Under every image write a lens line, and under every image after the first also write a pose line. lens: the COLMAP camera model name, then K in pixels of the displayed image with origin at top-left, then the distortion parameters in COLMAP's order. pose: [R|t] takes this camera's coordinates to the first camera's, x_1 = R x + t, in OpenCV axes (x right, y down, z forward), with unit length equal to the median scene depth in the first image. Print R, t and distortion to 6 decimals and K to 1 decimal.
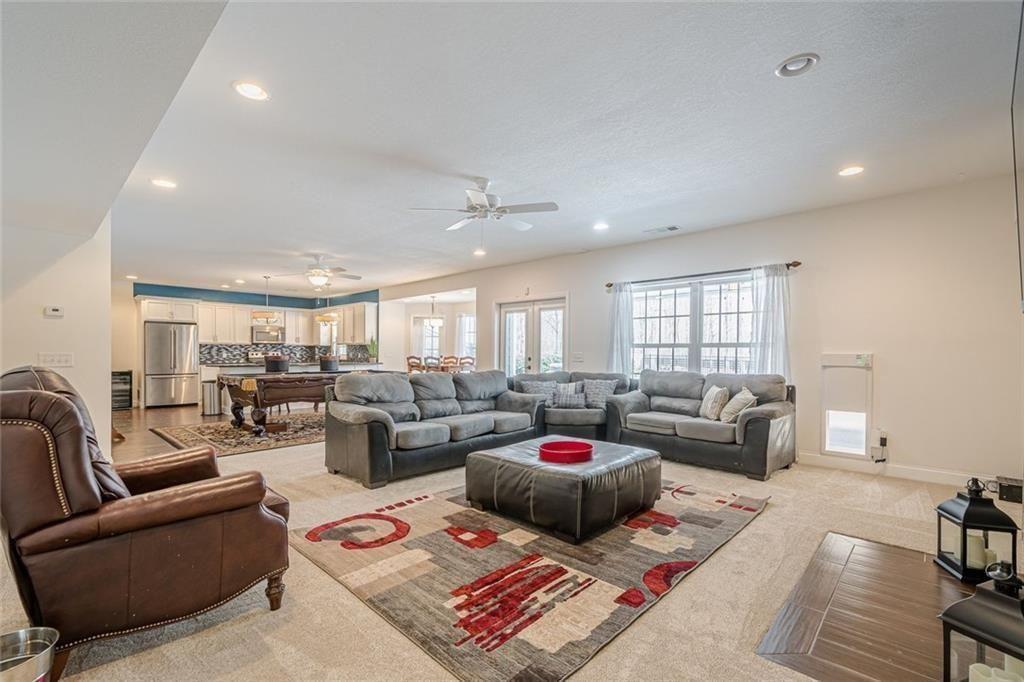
lens RADIAL K [[452.5, 0, 510.3], [0, 452.5, 350.6], [0, 0, 1]] dist [0.012236, -0.002197]
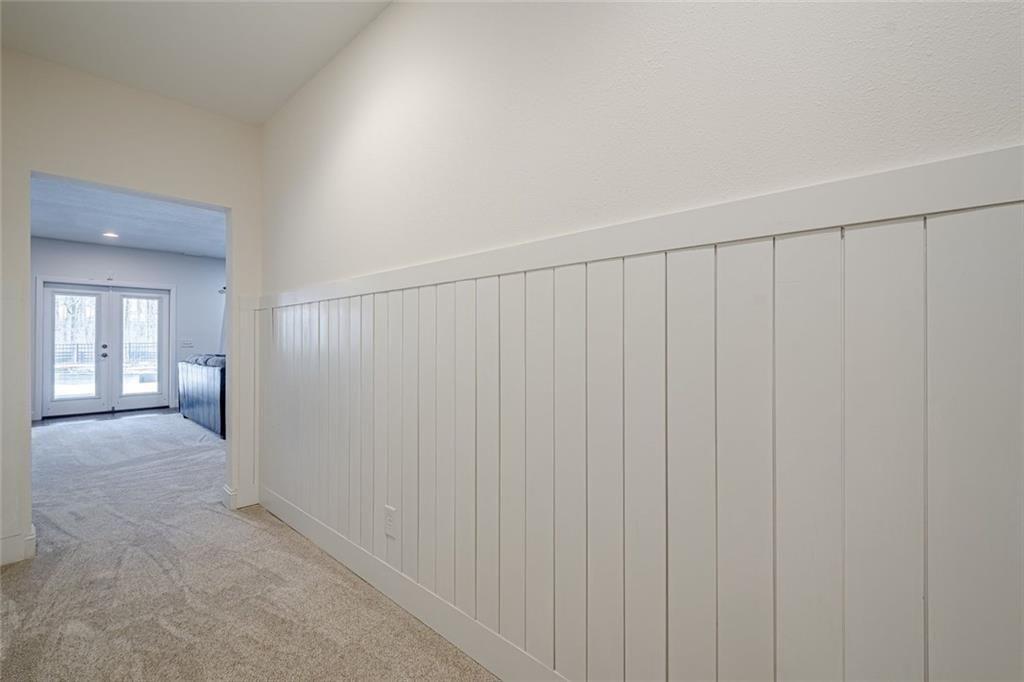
lens RADIAL K [[452.5, 0, 509.0], [0, 452.5, 337.8], [0, 0, 1]] dist [0.012236, -0.002197]
pose [[0.019449, -0.003944, 0.999803, -1.195296], [-0.001764, 0.999991, 0.003979, -0.006519], [-0.999809, -0.001841, 0.019442, 0.170903]]
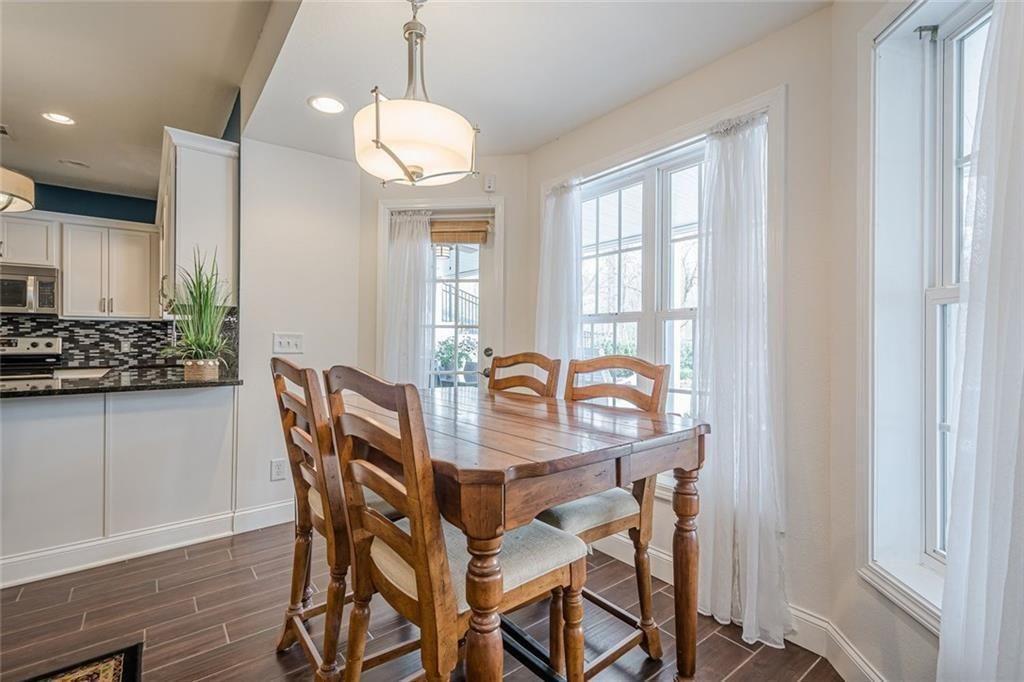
lens RADIAL K [[452.5, 0, 509.0], [0, 452.5, 340.2], [0, 0, 1]] dist [0.012236, -0.002197]
pose [[0.987990, -0.004670, -0.154448, -0.188967], [0.005867, 0.999956, 0.007292, 0.008758], [0.154407, -0.008111, 0.987974, 1.428008]]
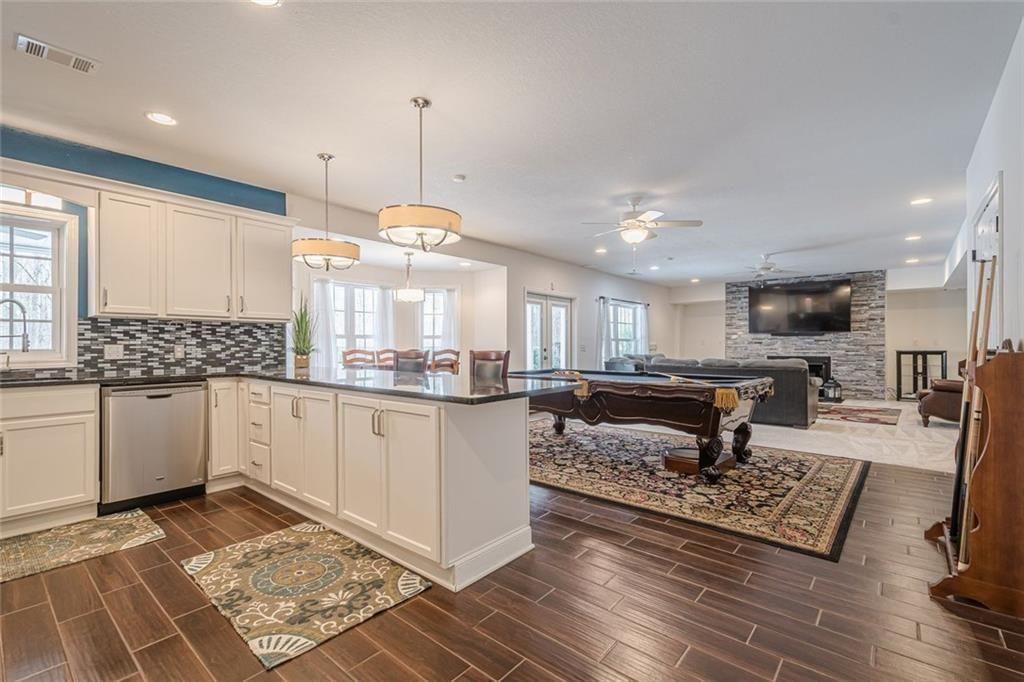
lens RADIAL K [[452.5, 0, 507.6], [0, 452.5, 344.1], [0, 0, 1]] dist [0.012236, -0.002197]
pose [[-0.038468, -0.000381, 0.999260, -1.335782], [-0.006145, 0.999981, 0.000145, 0.006827], [-0.999241, -0.006135, -0.038470, 1.494837]]
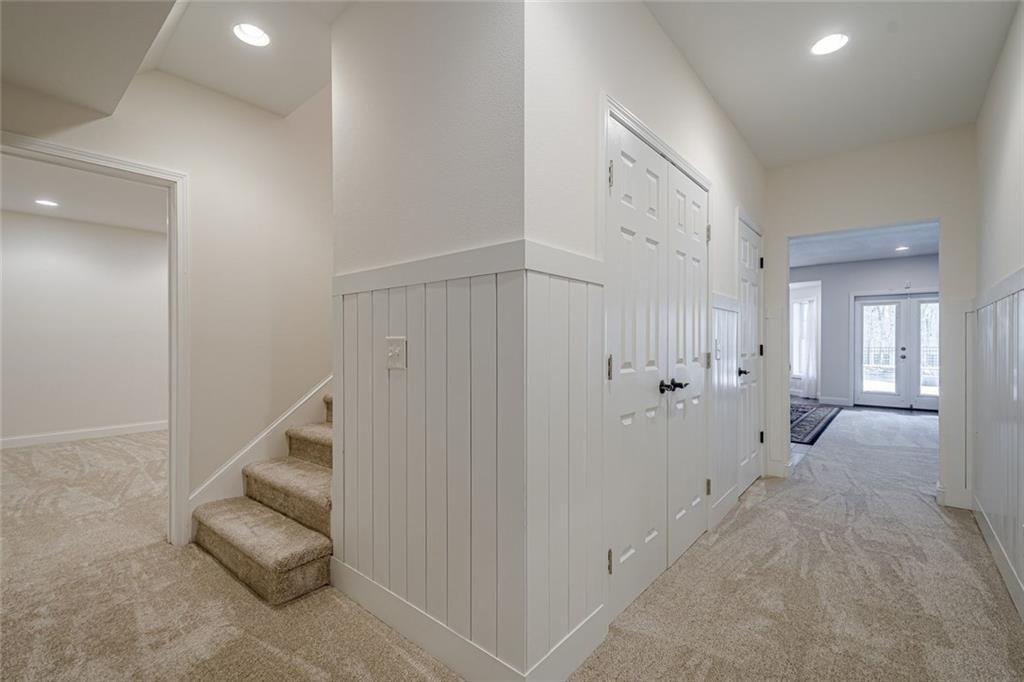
lens RADIAL K [[452.5, 0, 511.8], [0, 452.5, 343.5], [0, 0, 1]] dist [0.012236, -0.002197]
pose [[0.998753, -0.007141, 0.049412, -1.221176], [0.006918, 0.999965, 0.004685, -0.007493], [-0.049443, -0.004337, 0.998768, -0.022301]]
